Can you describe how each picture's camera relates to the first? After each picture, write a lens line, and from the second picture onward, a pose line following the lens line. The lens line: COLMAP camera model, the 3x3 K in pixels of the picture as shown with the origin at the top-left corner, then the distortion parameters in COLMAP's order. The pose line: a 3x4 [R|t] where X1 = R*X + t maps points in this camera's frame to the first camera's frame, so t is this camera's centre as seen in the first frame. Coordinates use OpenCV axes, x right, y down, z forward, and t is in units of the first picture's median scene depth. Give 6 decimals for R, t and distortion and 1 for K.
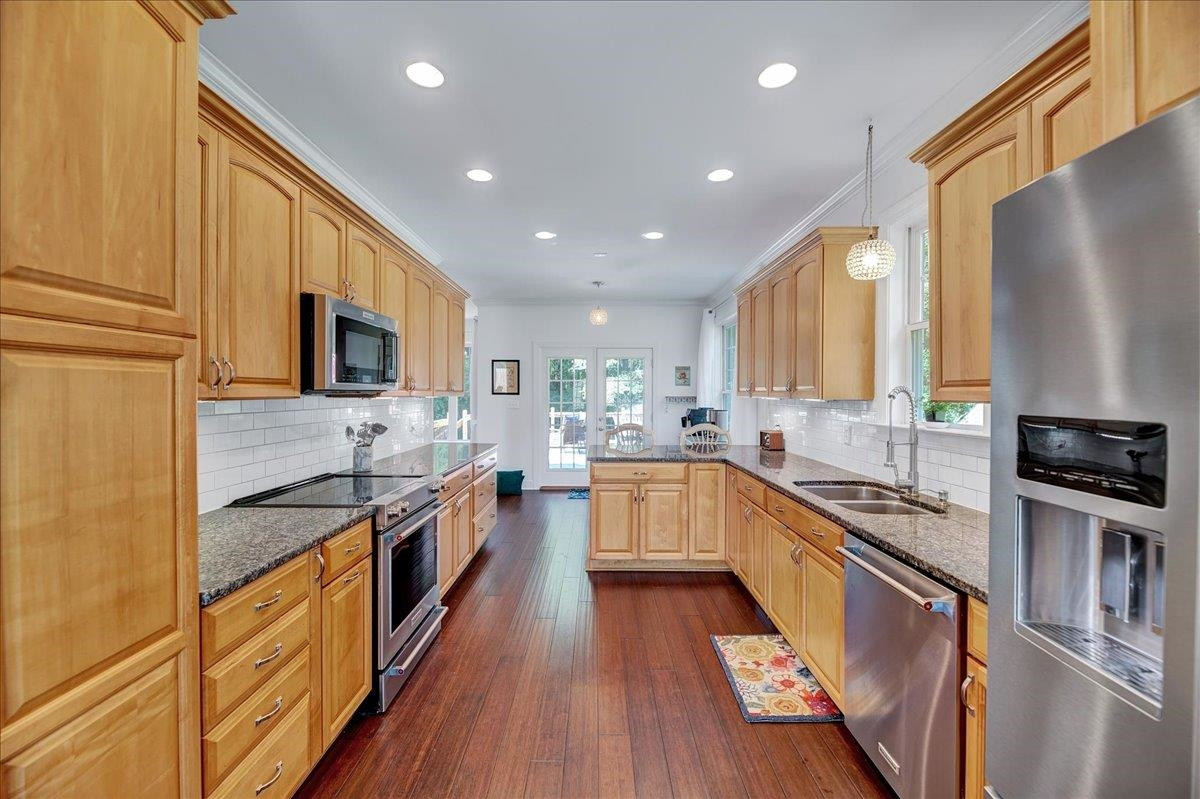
lens RADIAL K [[485.1, 0, 596.2], [0, 485.1, 398.5], [0, 0, 1]] dist [-0.000120, -0.000257]
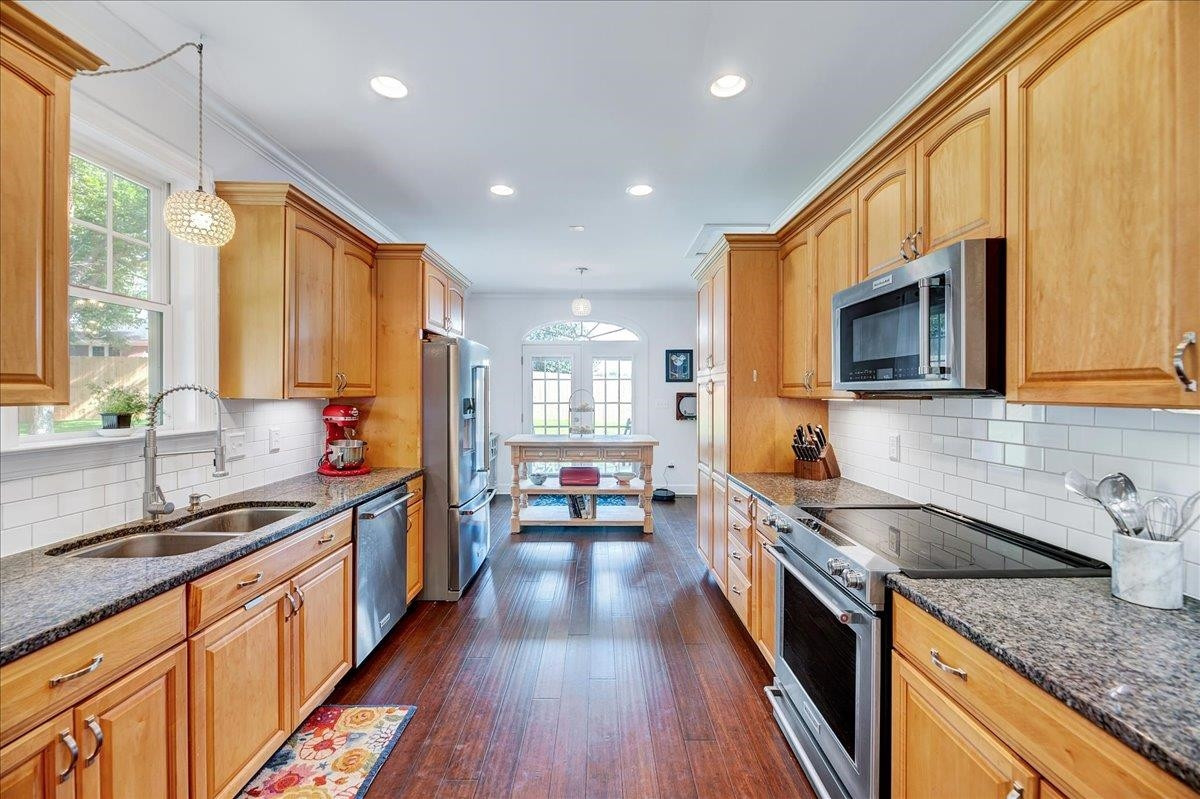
lens RADIAL K [[484.7, 0, 596.0], [0, 484.7, 391.6], [0, 0, 1]] dist [-0.001483, -0.000659]
pose [[-0.999949, -0.003583, 0.009420, -0.058123], [-0.003498, 0.999953, 0.009060, -0.017200], [-0.009452, 0.009027, -0.999915, 1.445528]]
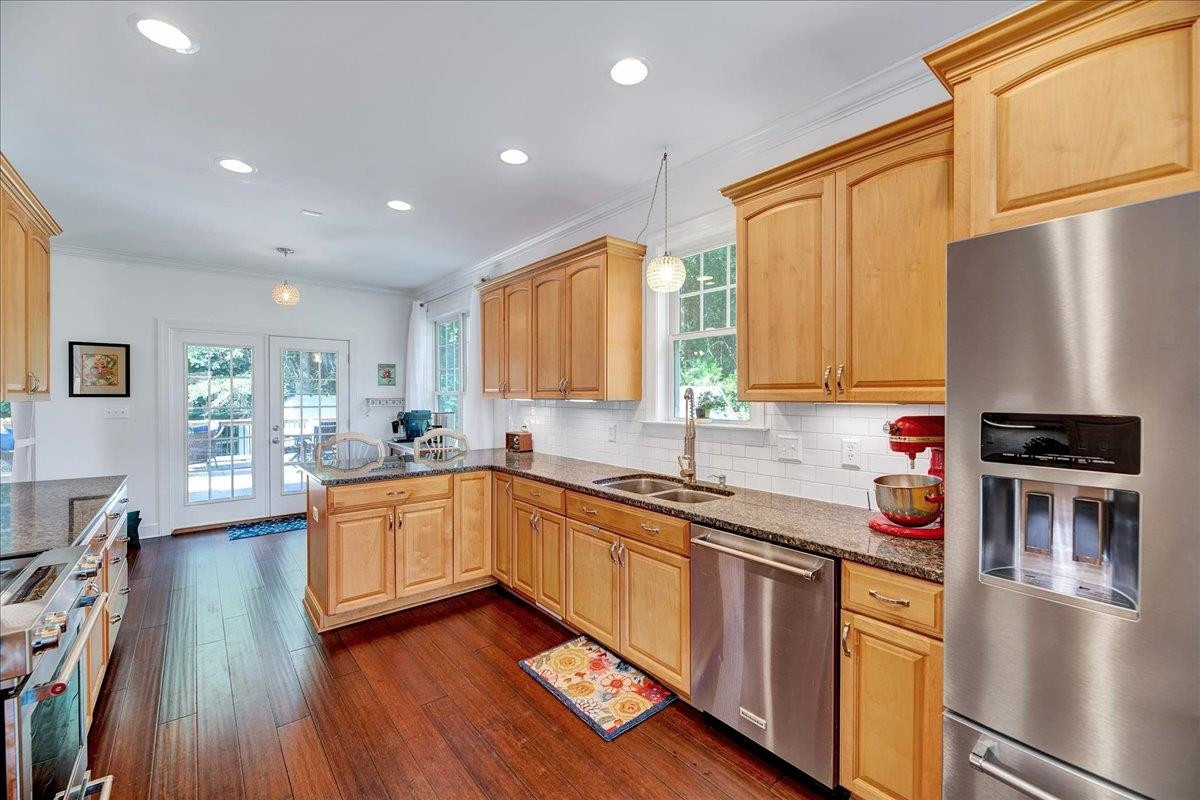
lens RADIAL K [[485.1, 0, 596.2], [0, 485.1, 399.0], [0, 0, 1]] dist [-0.000120, -0.000257]
pose [[0.769373, -0.008130, 0.638748, -0.218824], [0.008358, 0.999962, 0.002661, -0.003803], [-0.638745, 0.003291, 0.769411, 0.201551]]
